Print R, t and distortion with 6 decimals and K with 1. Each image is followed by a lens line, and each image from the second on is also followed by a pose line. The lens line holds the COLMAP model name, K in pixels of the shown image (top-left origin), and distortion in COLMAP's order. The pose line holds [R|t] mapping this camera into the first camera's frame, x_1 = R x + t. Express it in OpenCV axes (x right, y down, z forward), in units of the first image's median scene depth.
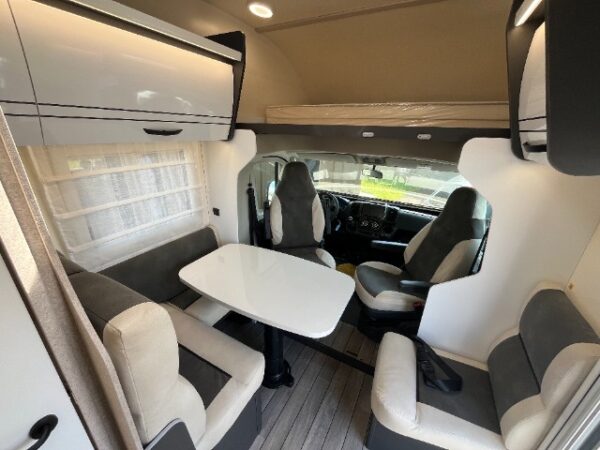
lens RADIAL K [[242.7, 0, 299.6], [0, 242.7, 223.9], [0, 0, 1]] dist [-0.001932, -0.000225]
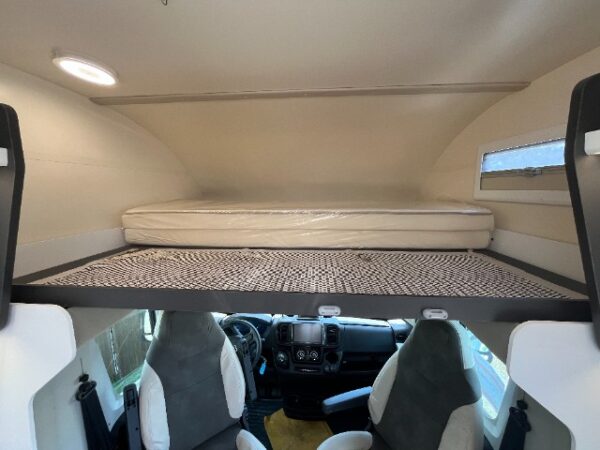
lens RADIAL K [[242.7, 0, 296.8], [0, 242.7, 227.2], [0, 0, 1]] dist [-0.001932, -0.000225]
pose [[0.918232, -0.102114, 0.382653, 0.031186], [0.181318, 0.967374, -0.176949, -0.267825], [-0.352100, 0.231862, 0.906789, 0.311964]]
